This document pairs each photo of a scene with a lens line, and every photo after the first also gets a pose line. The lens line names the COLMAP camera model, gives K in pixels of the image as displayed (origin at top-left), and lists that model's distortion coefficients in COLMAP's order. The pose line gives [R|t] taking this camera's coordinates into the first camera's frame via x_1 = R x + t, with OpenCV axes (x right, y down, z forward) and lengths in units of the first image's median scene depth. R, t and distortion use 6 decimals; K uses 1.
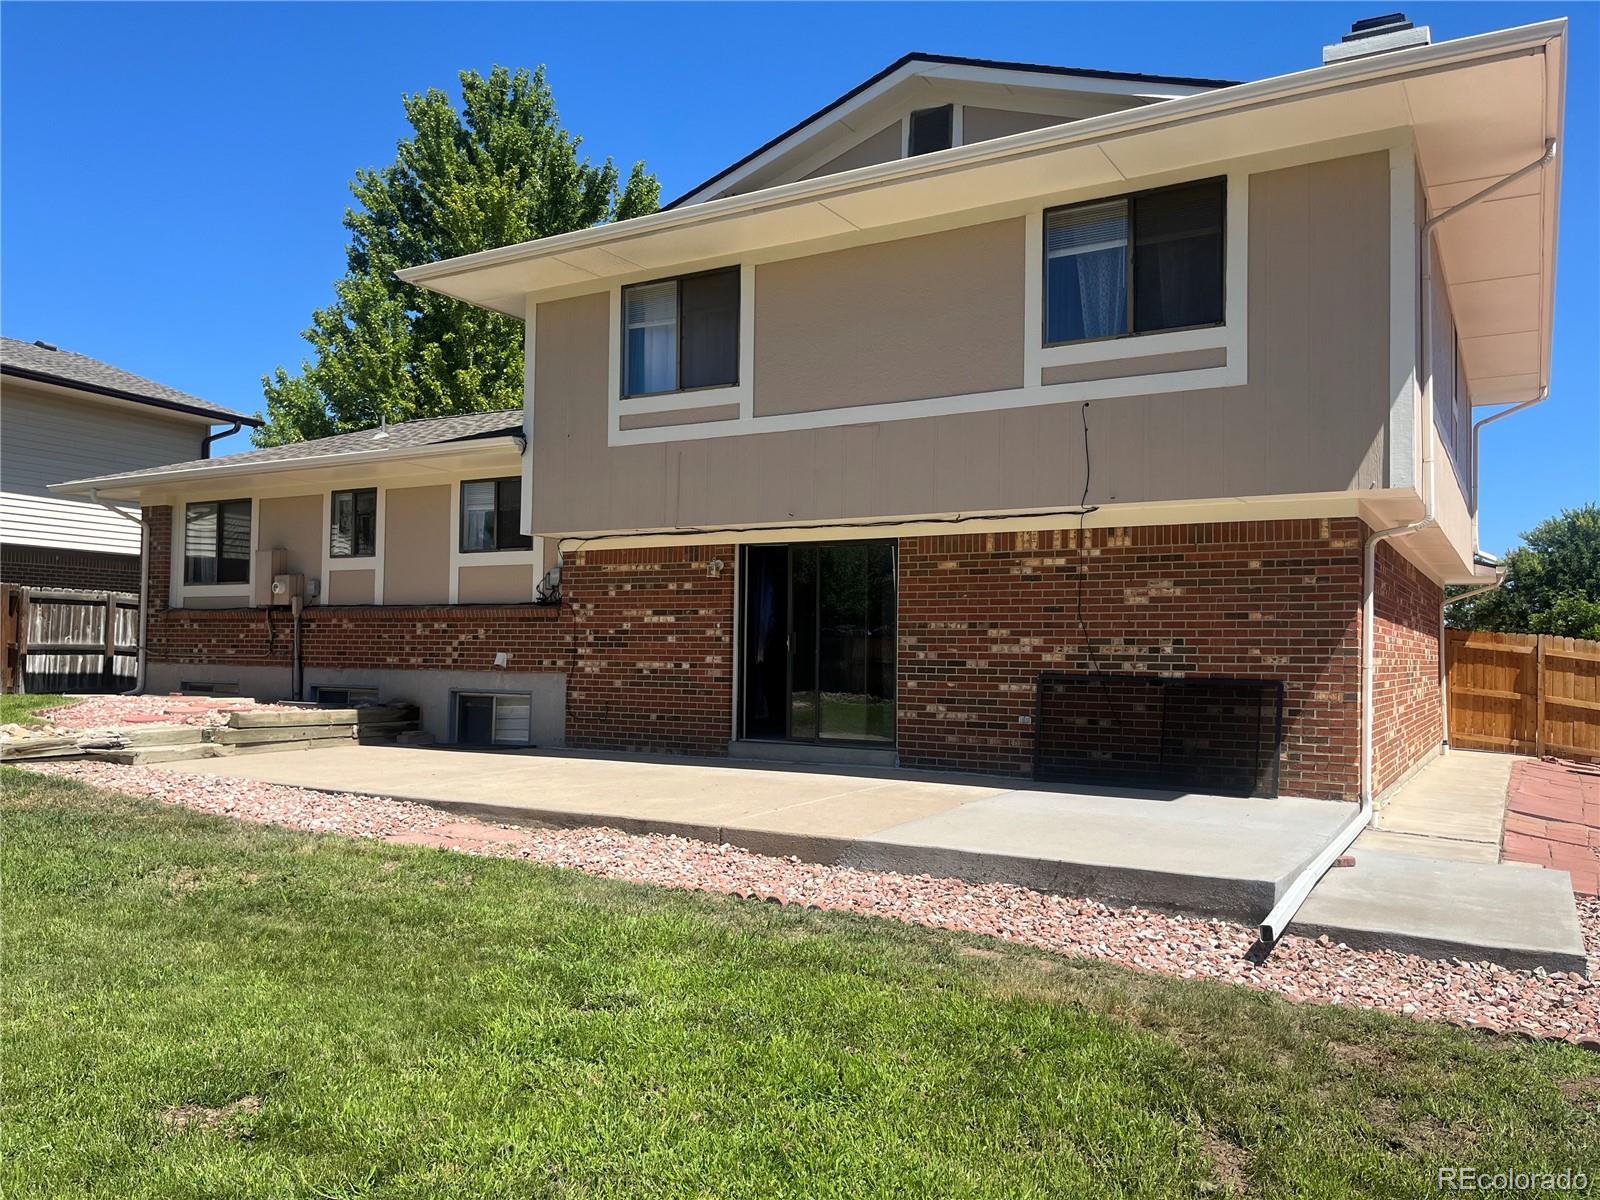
lens RADIAL K [[1214.4, 0, 799.0], [0, 1214.4, 611.1], [0, 0, 1]] dist [0.065203, -0.074200]
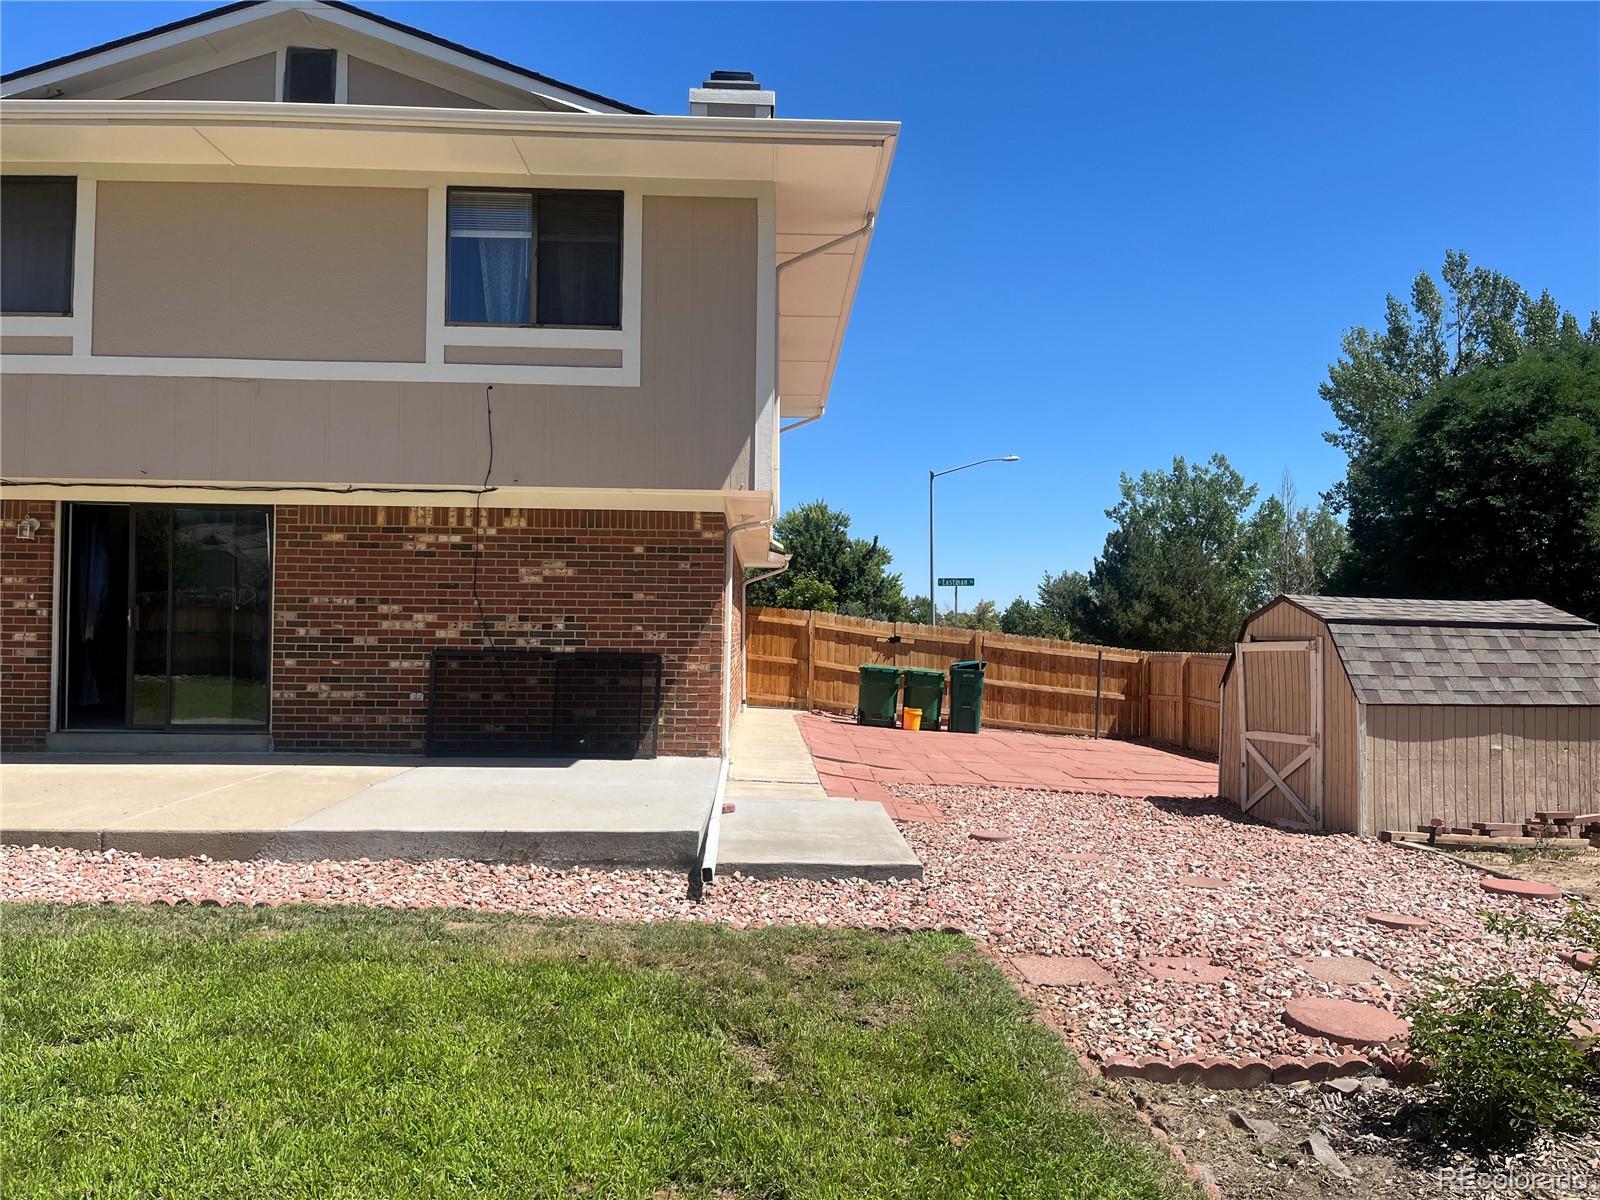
lens RADIAL K [[1214.4, 0, 799.0], [0, 1214.4, 611.1], [0, 0, 1]] dist [0.065203, -0.074200]
pose [[0.845779, 0.006381, 0.533495, -0.082975], [-0.019851, 0.999612, 0.019515, -0.006024], [-0.533164, -0.027096, 0.845578, -0.009353]]
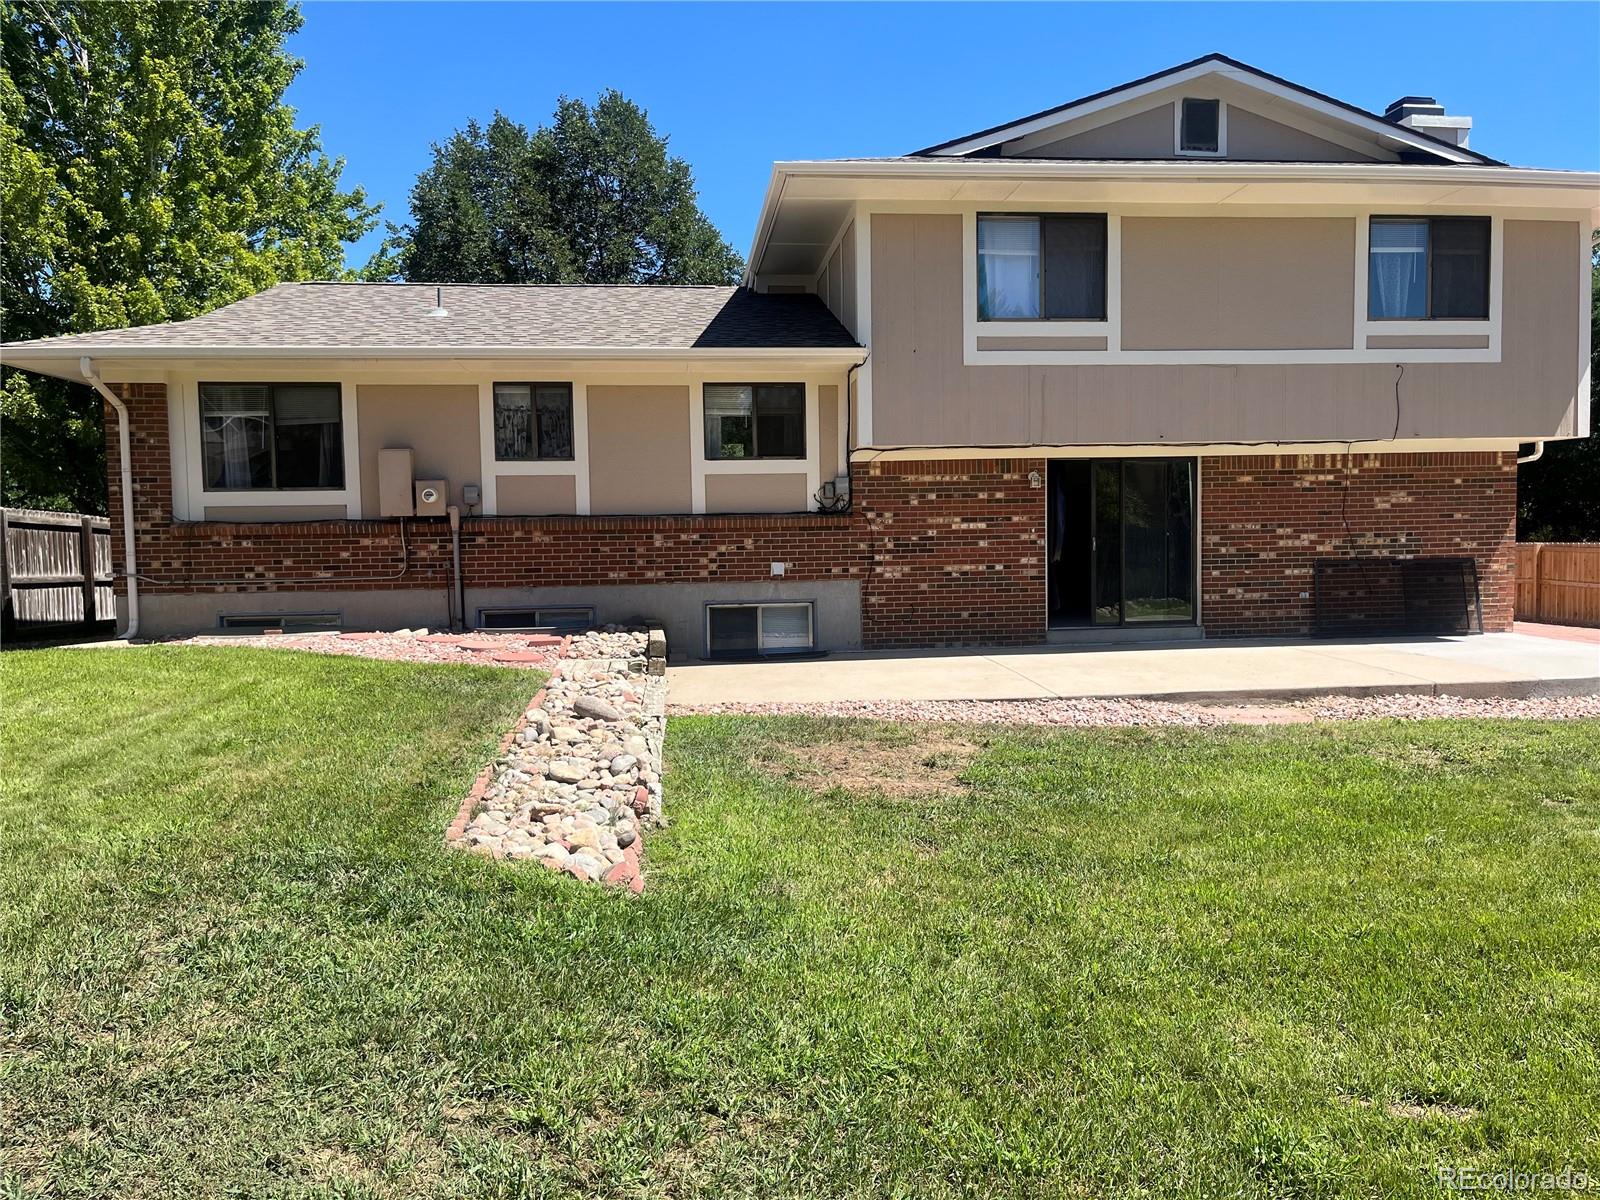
lens RADIAL K [[1214.4, 0, 799.0], [0, 1214.4, 611.1], [0, 0, 1]] dist [0.065203, -0.074200]
pose [[0.793978, -0.067770, 0.604157, -1.074137], [0.006853, 0.994702, 0.102572, -0.036090], [-0.607908, -0.077300, 0.790236, 0.262278]]
